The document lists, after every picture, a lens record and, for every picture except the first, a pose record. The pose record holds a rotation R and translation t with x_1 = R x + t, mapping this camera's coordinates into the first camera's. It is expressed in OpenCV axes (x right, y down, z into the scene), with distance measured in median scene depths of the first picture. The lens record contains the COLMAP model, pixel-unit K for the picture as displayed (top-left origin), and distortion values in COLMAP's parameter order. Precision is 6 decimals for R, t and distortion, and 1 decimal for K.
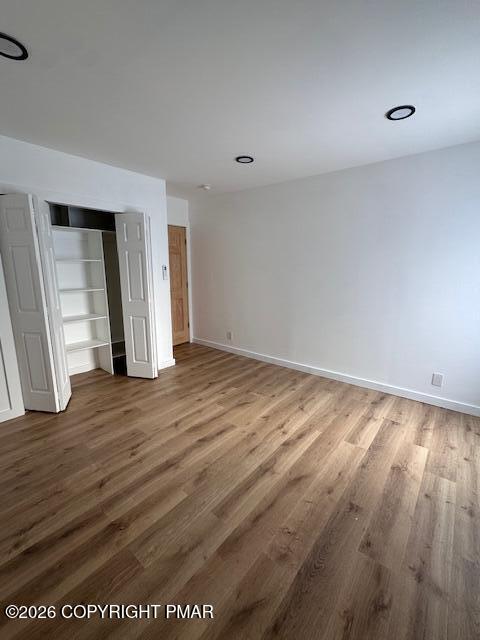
lens RADIAL K [[261.5, 0, 239.7], [0, 261.5, 317.3], [0, 0, 1]] dist [-0.001542, 0.000403]
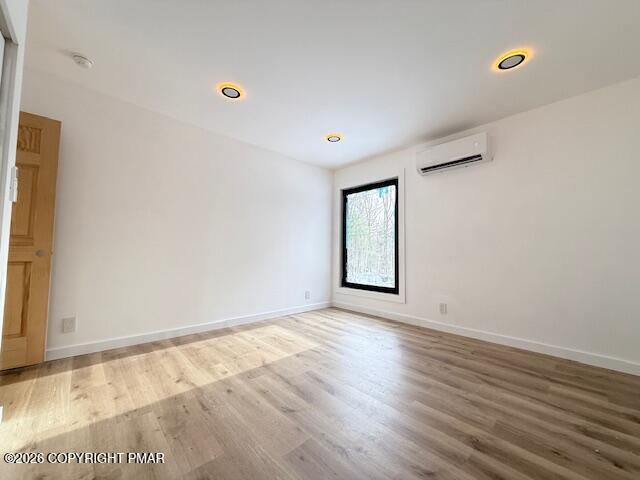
lens RADIAL K [[261.5, 0, 320.4], [0, 261.5, 238.3], [0, 0, 1]] dist [-0.001542, 0.000403]
pose [[0.151020, 0.047252, 0.987401, -0.786458], [0.176840, 0.981453, -0.074015, 0.052815], [-0.972584, 0.185789, 0.139863, 0.683563]]
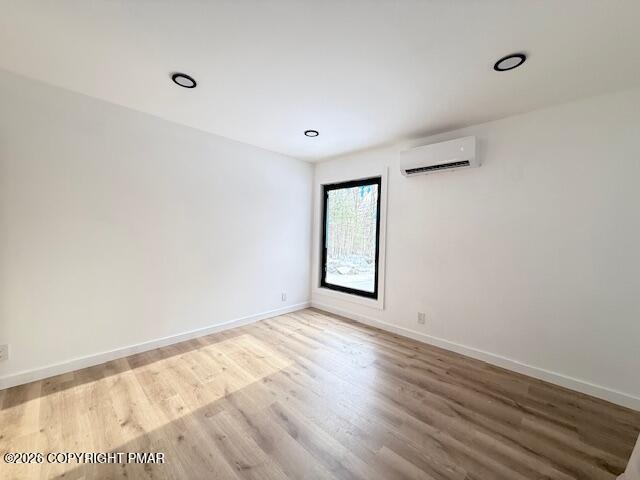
lens RADIAL K [[261.5, 0, 321.0], [0, 261.5, 241.8], [0, 0, 1]] dist [-0.001542, 0.000403]
pose [[0.097746, -0.035828, 0.994566, -0.694891], [0.165663, 0.985995, 0.019238, -0.053950], [-0.981326, 0.162882, 0.102313, 0.627082]]
